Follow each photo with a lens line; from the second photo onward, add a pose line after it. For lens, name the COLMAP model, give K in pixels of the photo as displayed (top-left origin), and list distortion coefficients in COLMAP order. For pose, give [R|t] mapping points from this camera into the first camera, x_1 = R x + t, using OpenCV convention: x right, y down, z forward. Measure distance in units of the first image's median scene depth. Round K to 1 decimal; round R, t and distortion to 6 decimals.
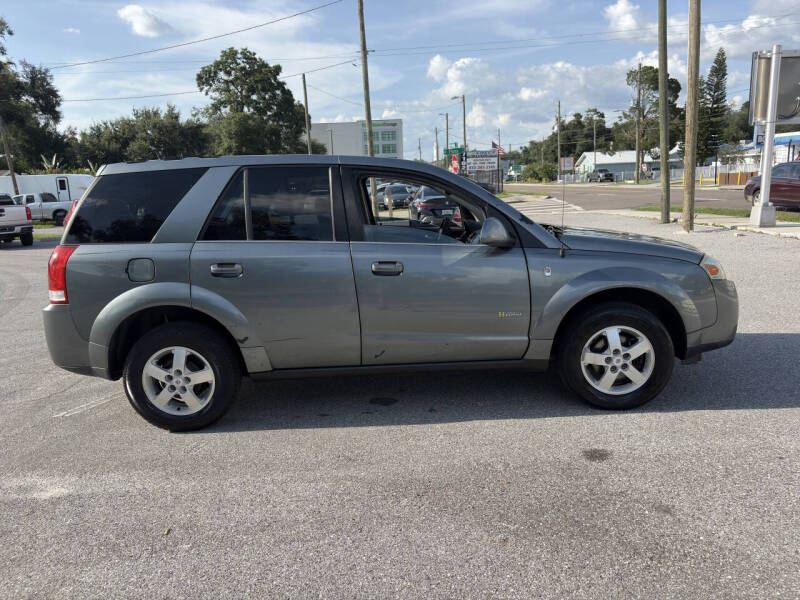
lens RADIAL K [[617.1, 0, 400.0], [0, 617.1, 300.0], [0, 0, 1]] dist [0.068410, -0.072325]
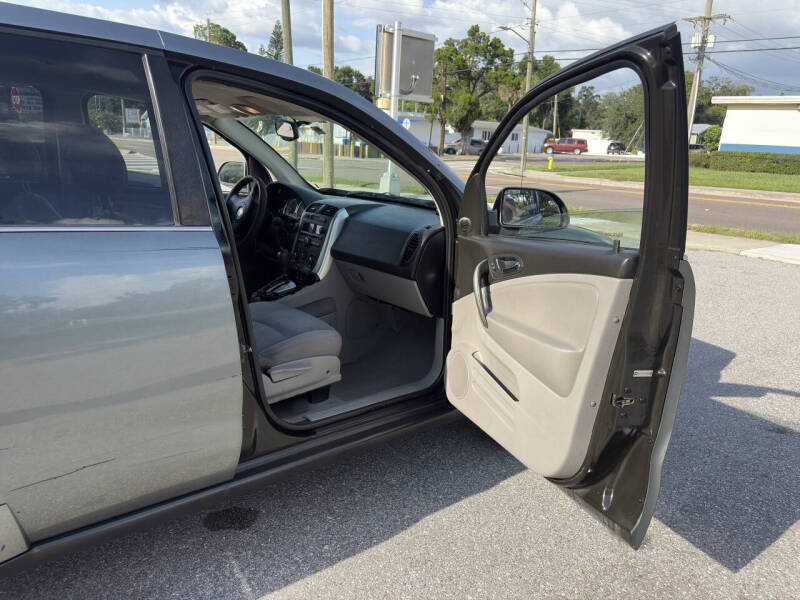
lens RADIAL K [[618.1, 0, 403.1], [0, 618.1, 295.3], [0, 0, 1]] dist [0.041256, -0.041857]
pose [[0.776069, -0.077933, 0.625814, -0.080478], [0.043249, 0.996576, 0.070471, -0.021389], [-0.629163, -0.027624, 0.776782, 0.167915]]
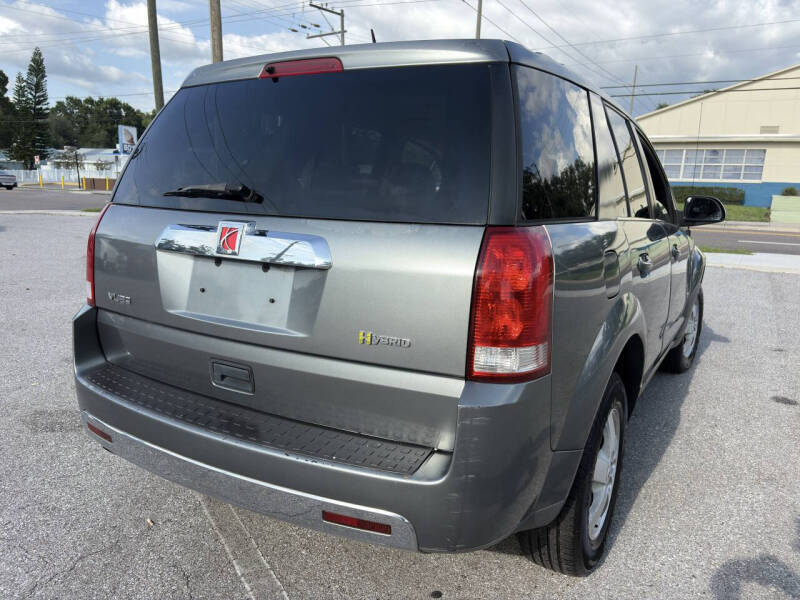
lens RADIAL K [[621.2, 0, 396.6], [0, 621.2, 297.8], [0, 0, 1]] dist [0.013630, -0.000495]
pose [[0.510764, -0.100310, 0.853849, -0.288100], [0.112588, 0.992421, 0.049241, -0.024875], [-0.852317, 0.070983, 0.518187, 0.266433]]
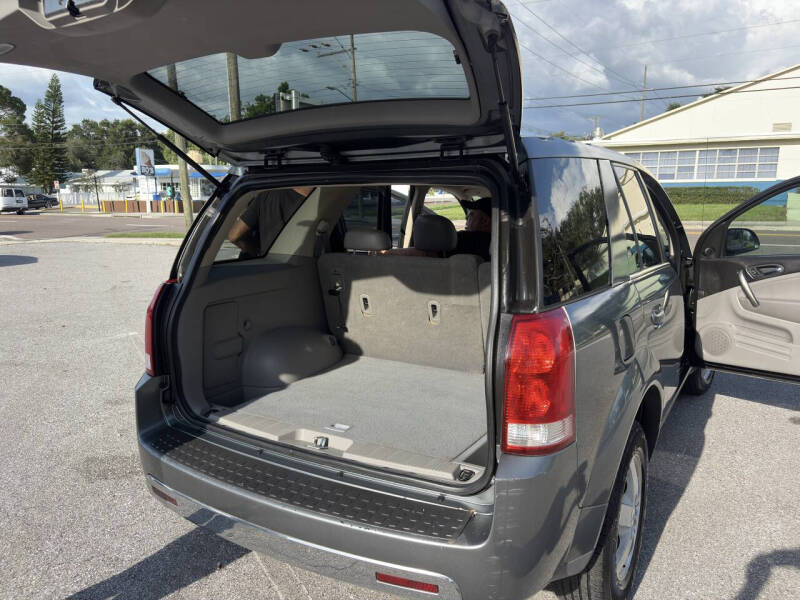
lens RADIAL K [[618.1, 0, 403.1], [0, 618.1, 295.3], [0, 0, 1]] dist [0.041256, -0.041857]
pose [[0.522037, -0.106528, 0.846244, -0.299592], [0.149613, 0.988223, 0.032107, -0.040378], [-0.839698, 0.109848, 0.531827, 0.261622]]
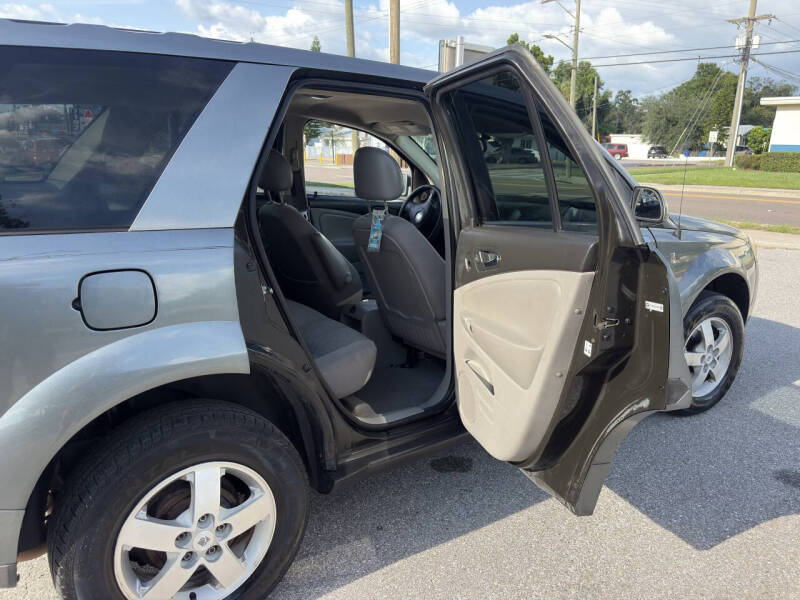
lens RADIAL K [[617.2, 0, 404.7], [0, 617.2, 298.0], [0, 0, 1]] dist [0.071025, -0.085434]
pose [[0.804890, -0.081842, 0.587753, -0.151358], [0.060230, 0.996596, 0.056290, -0.018147], [-0.590359, -0.009906, 0.807080, 0.171098]]
